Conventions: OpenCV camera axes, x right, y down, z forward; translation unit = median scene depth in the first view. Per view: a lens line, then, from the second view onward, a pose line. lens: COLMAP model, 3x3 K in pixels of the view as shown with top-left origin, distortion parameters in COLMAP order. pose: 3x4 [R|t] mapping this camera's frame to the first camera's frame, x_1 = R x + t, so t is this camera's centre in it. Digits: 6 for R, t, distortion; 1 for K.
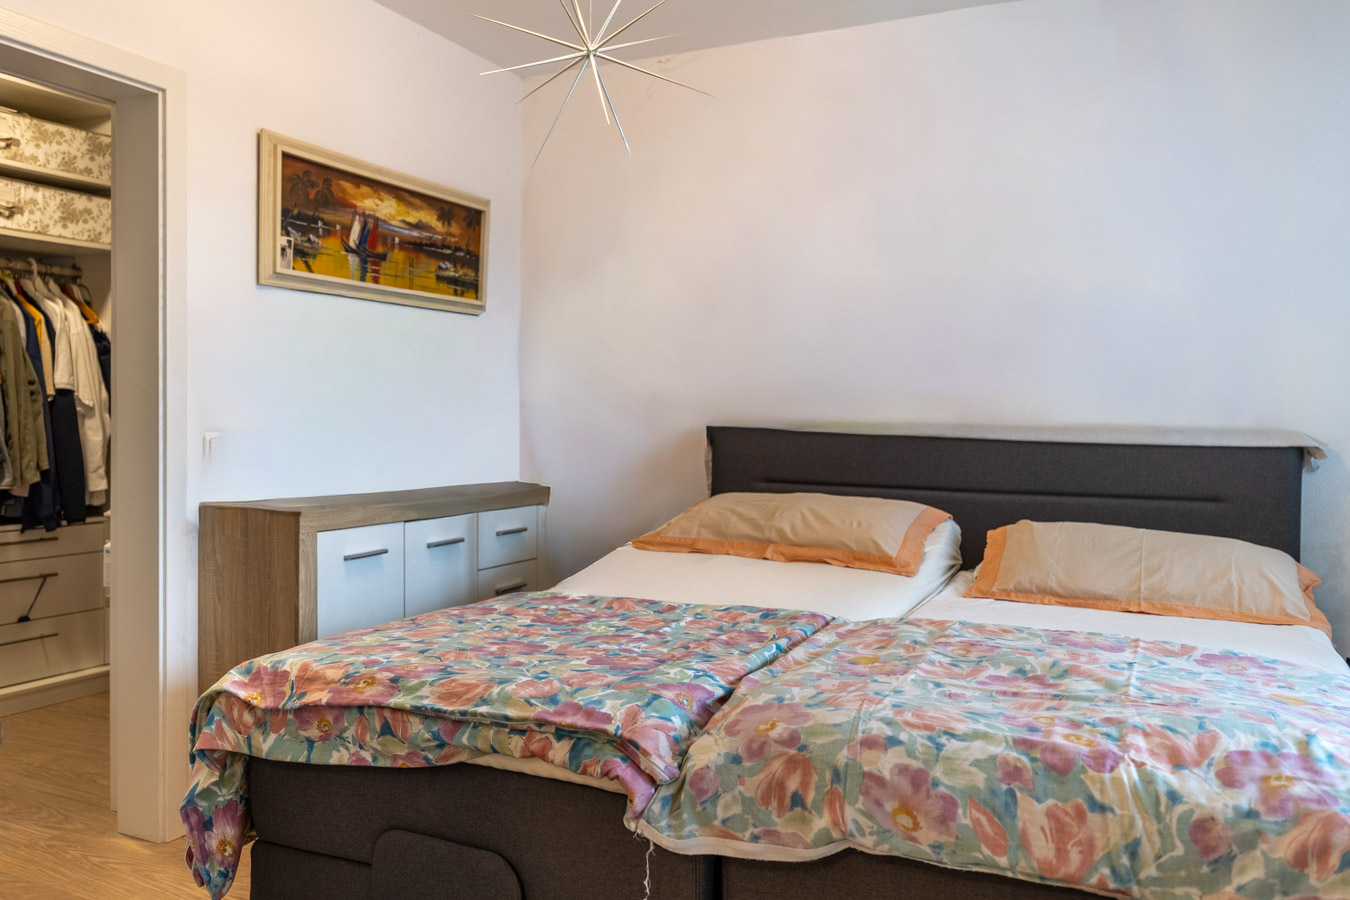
lens RADIAL K [[1078.4, 0, 666.5], [0, 1078.4, 452.4], [0, 0, 1]] dist [0.000779, 0.007842]
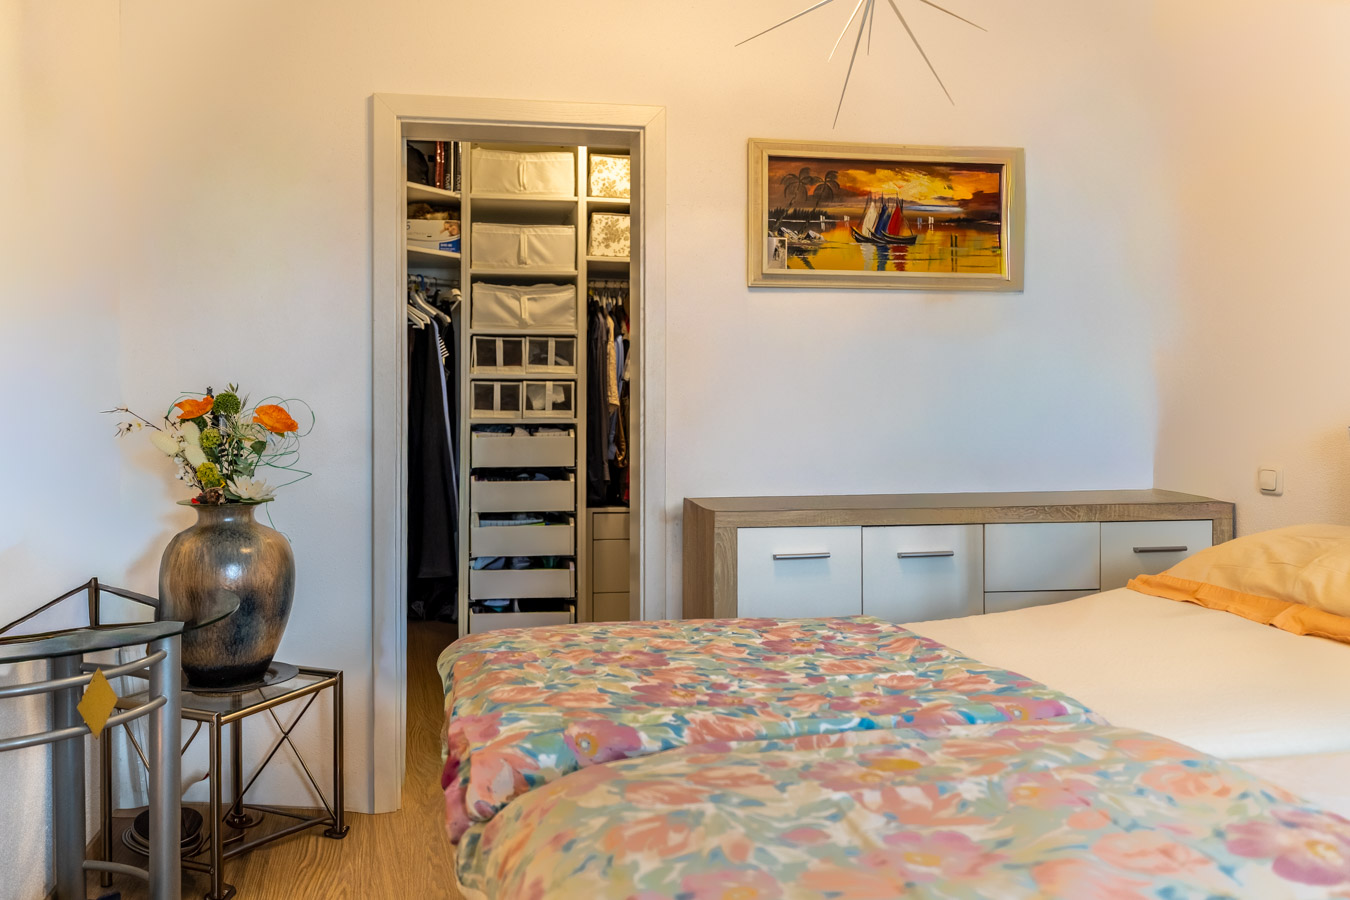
lens RADIAL K [[1078.4, 0, 569.8], [0, 1078.4, 431.3], [0, 0, 1]] dist [0.000779, 0.007842]
pose [[0.561972, 0.005427, -0.827139, 0.333895], [-0.021369, 0.999740, -0.007959, -0.003979], [0.826880, 0.022149, 0.561941, 0.236213]]
